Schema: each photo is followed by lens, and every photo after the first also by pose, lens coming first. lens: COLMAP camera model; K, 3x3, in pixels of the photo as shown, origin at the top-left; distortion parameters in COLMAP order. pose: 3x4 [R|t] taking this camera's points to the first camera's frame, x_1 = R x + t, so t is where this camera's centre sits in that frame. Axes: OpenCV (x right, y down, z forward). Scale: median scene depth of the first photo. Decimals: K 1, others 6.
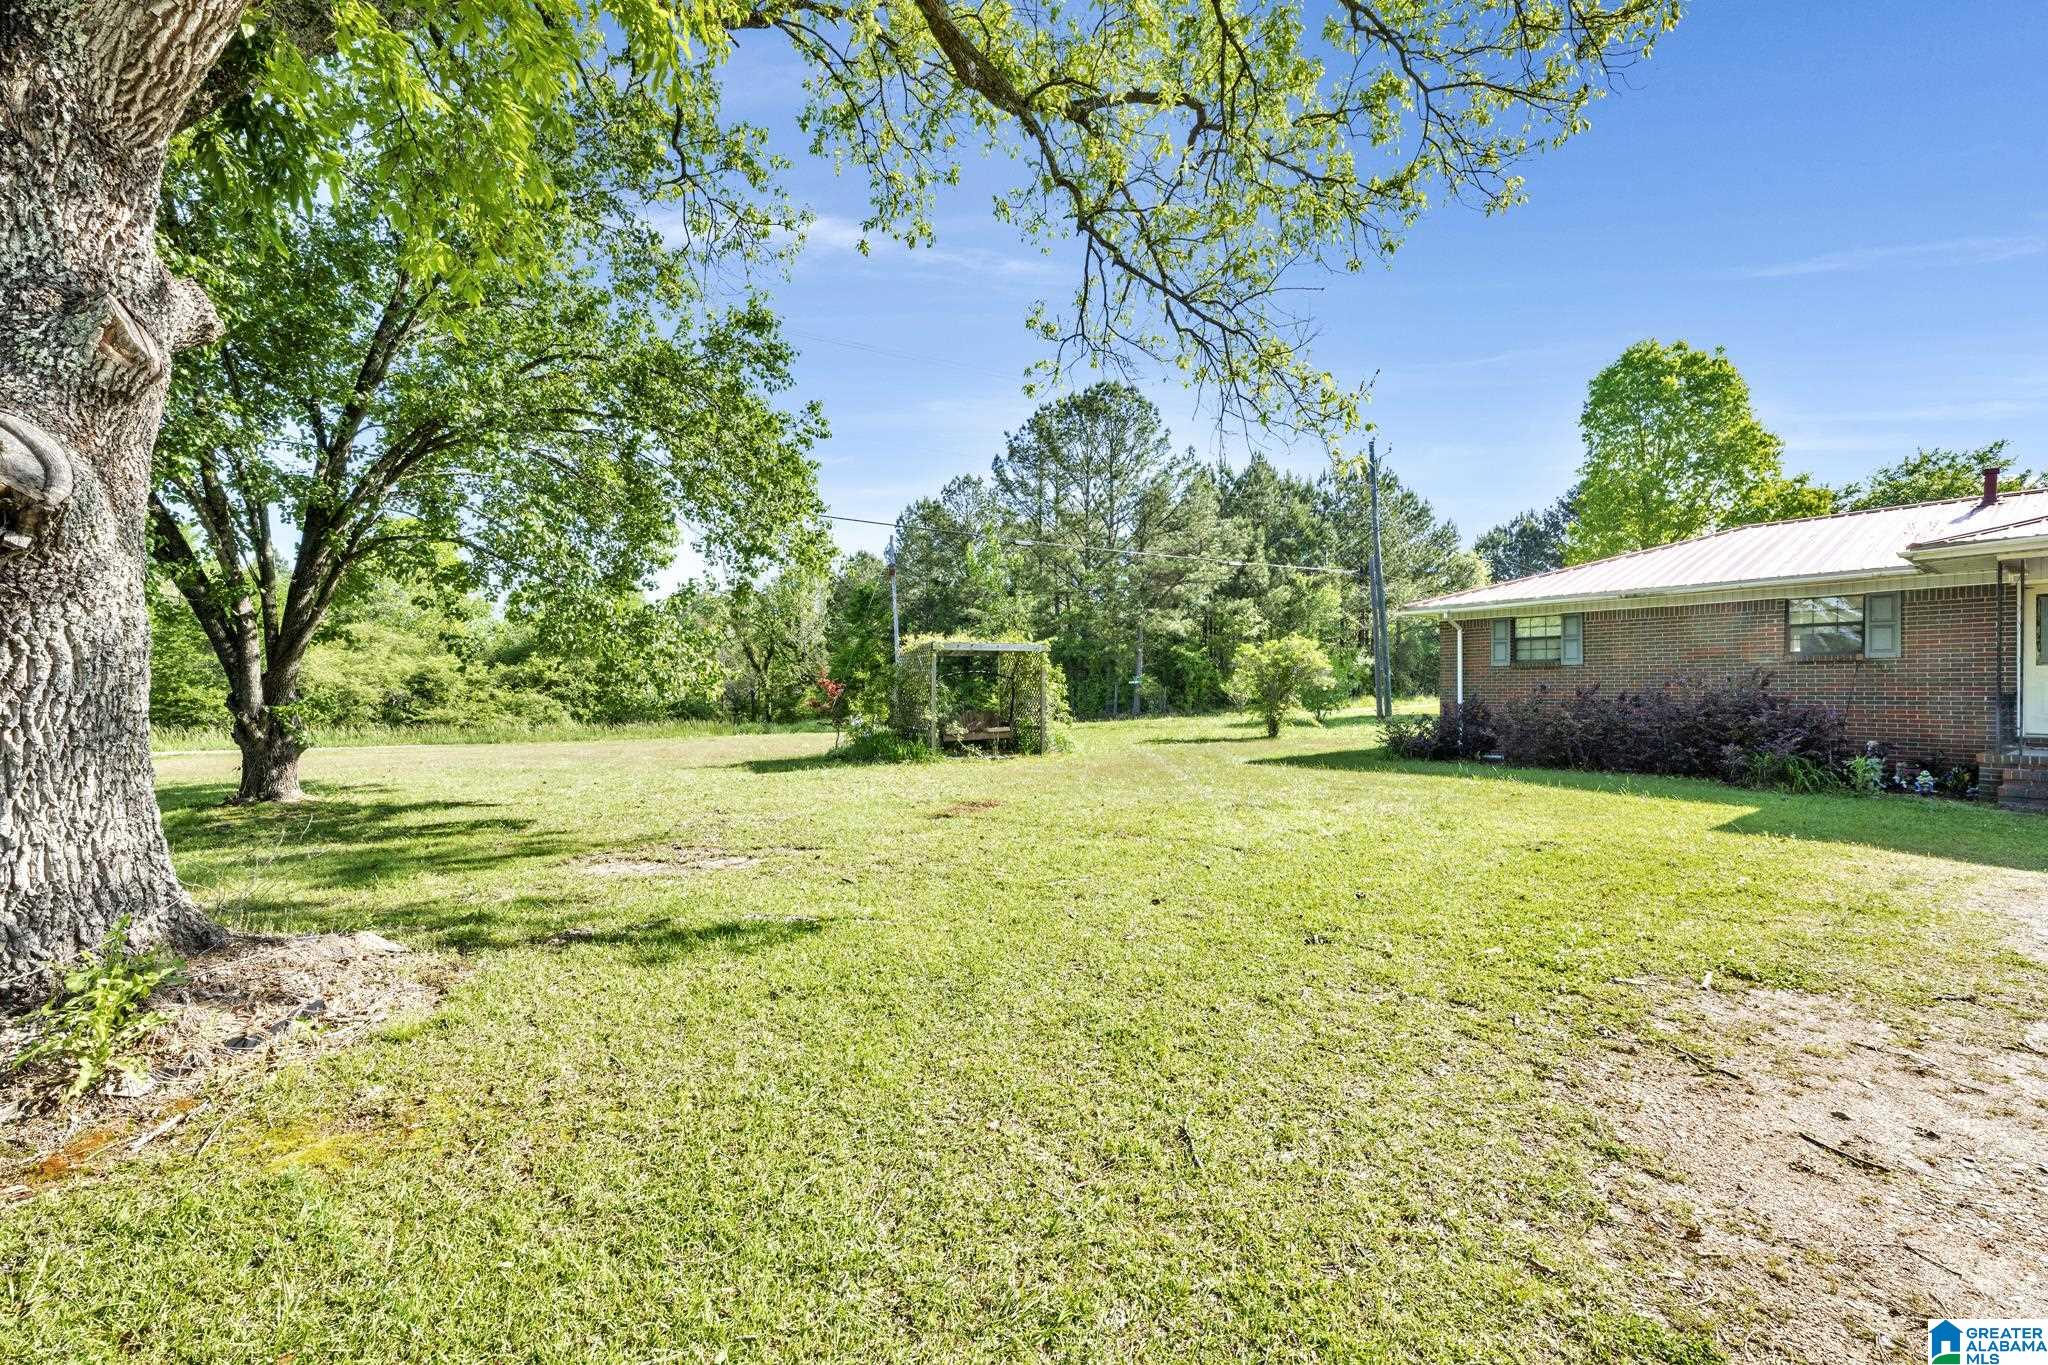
lens RADIAL K [[804.1, 0, 1024.7], [0, 804.1, 689.5], [0, 0, 1]] dist [-0.000935, -0.000140]
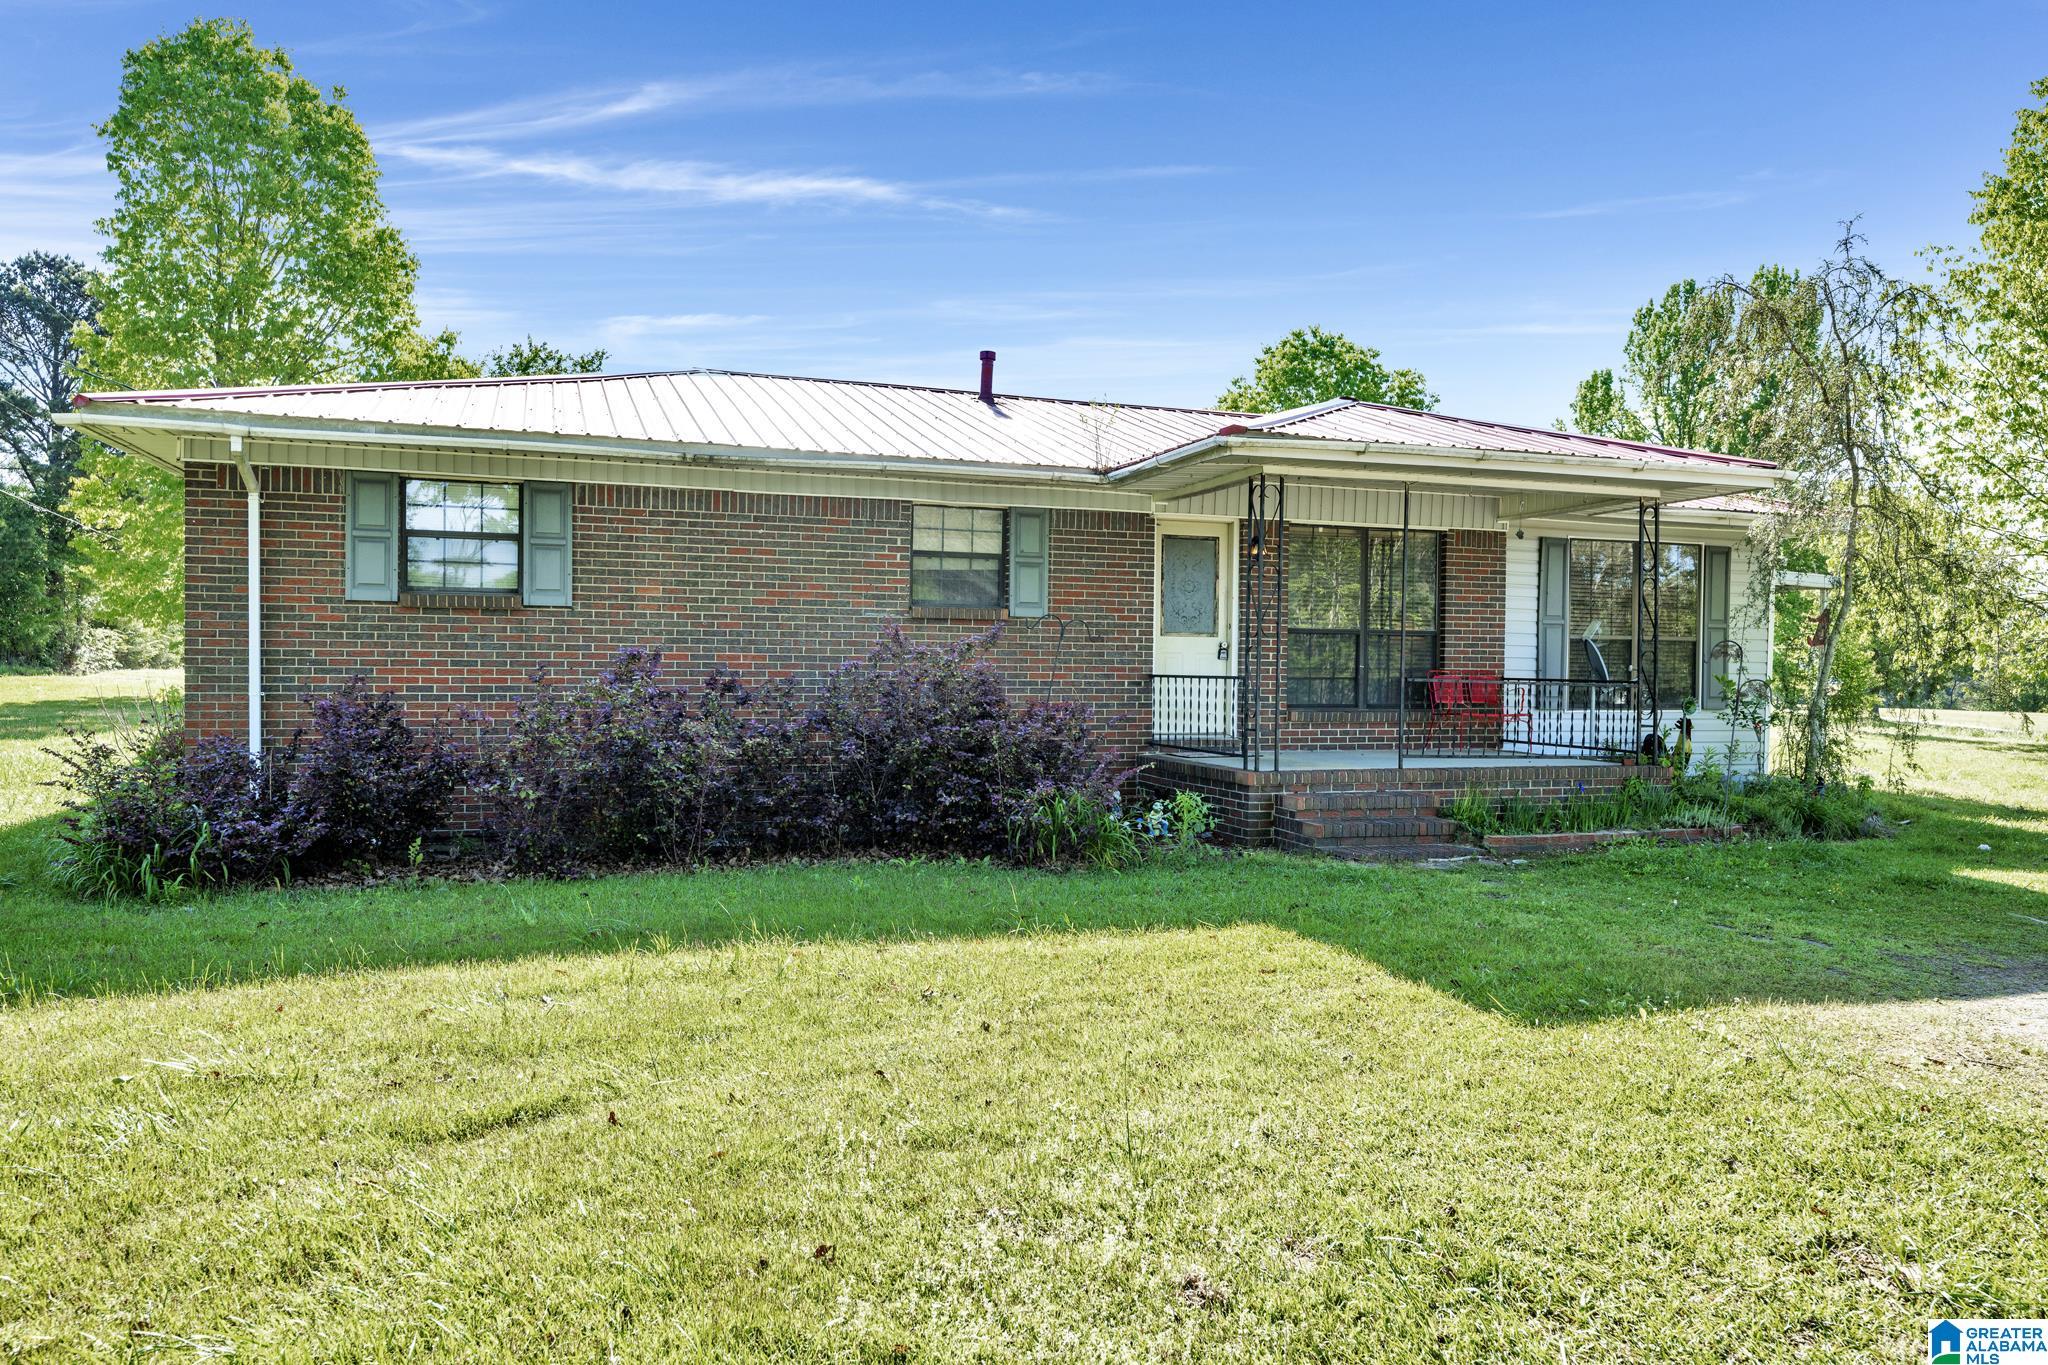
lens RADIAL K [[1353.3, 0, 1024.0], [0, 1353.3, 682.5], [0, 0, 1]] dist [-0.005394, -0.002832]
pose [[0.264139, -0.009007, 0.964443, 0.096225], [-0.010746, 0.999867, 0.012281, -0.002891], [-0.964425, -0.013608, 0.264007, 0.841200]]
